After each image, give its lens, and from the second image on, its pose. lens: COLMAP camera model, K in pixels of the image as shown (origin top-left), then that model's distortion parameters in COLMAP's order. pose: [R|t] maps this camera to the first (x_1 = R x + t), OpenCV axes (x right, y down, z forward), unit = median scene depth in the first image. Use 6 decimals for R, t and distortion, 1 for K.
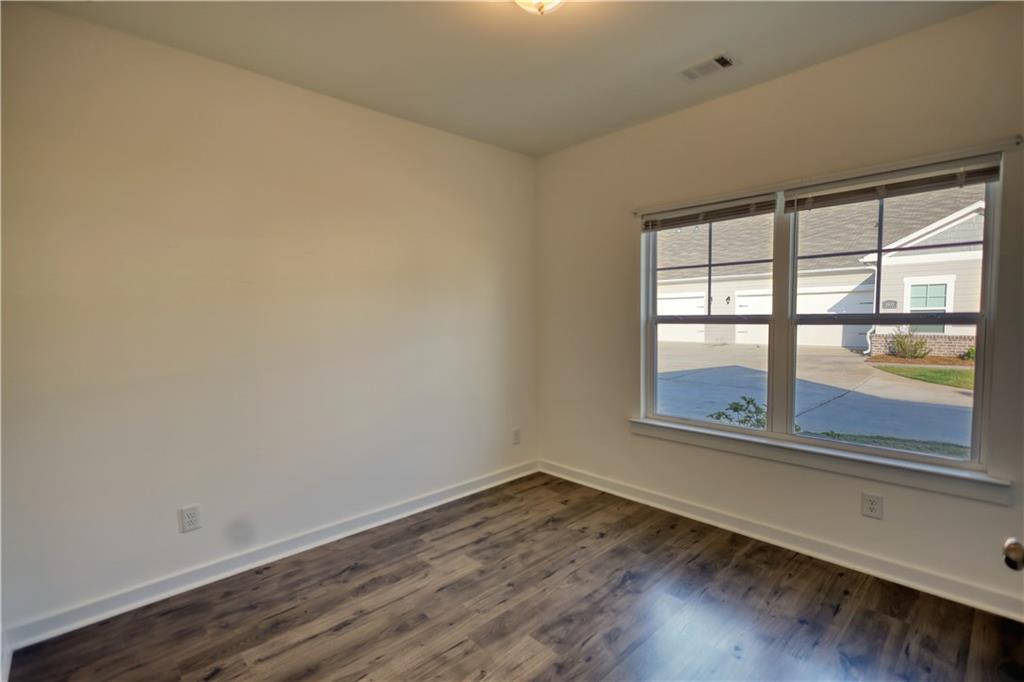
lens RADIAL K [[478.9, 0, 513.9], [0, 478.9, 339.0], [0, 0, 1]] dist [-0.001577, 0.000466]
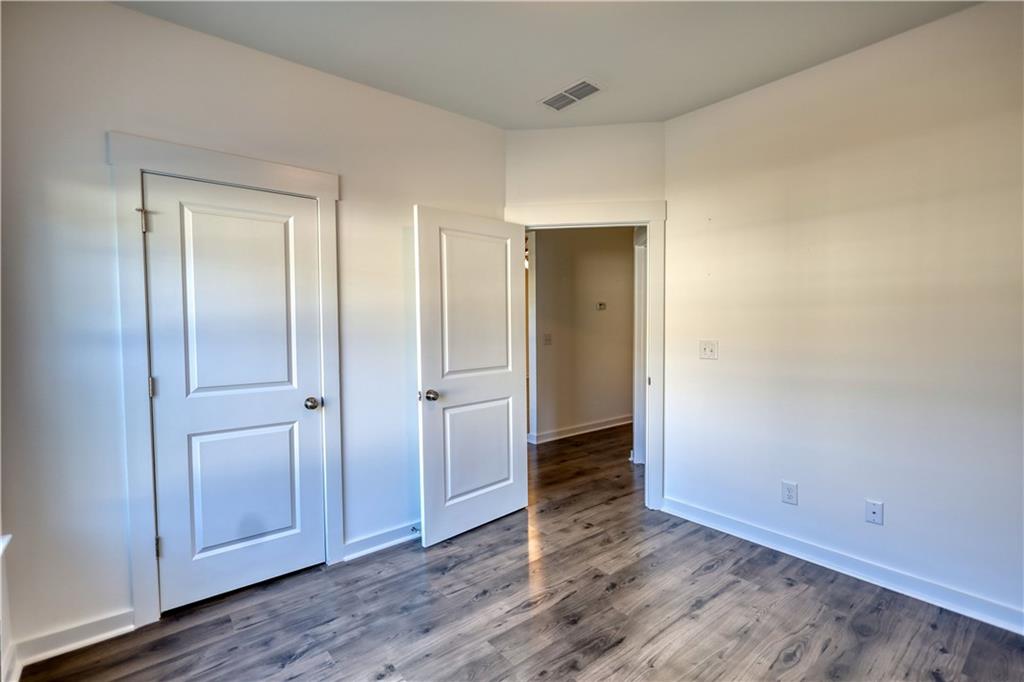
lens RADIAL K [[478.9, 0, 518.1], [0, 478.9, 351.5], [0, 0, 1]] dist [-0.001577, 0.000466]
pose [[-0.996889, 0.019599, 0.076341, 0.082884], [0.028089, 0.993337, 0.111774, -0.054065], [-0.073641, 0.113571, -0.990797, 1.292334]]
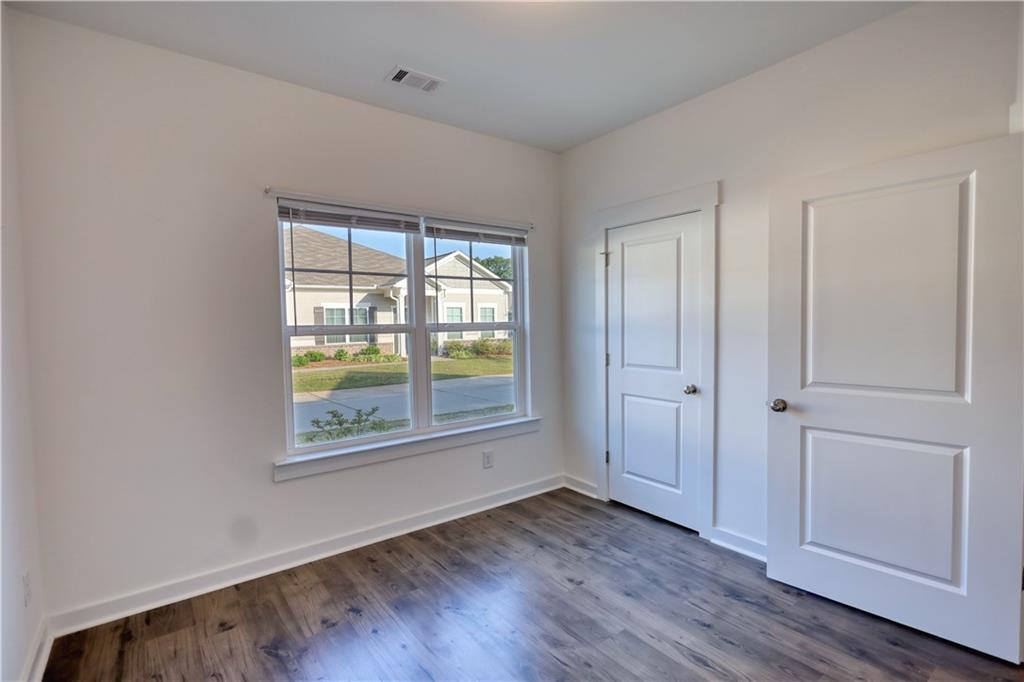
lens RADIAL K [[478.9, 0, 493.2], [0, 478.9, 348.2], [0, 0, 1]] dist [-0.001577, 0.000466]
pose [[0.140328, -0.043986, 0.989127, -0.568916], [0.070917, 0.996893, 0.034271, -0.022667], [-0.987562, 0.065337, 0.143012, 0.692513]]
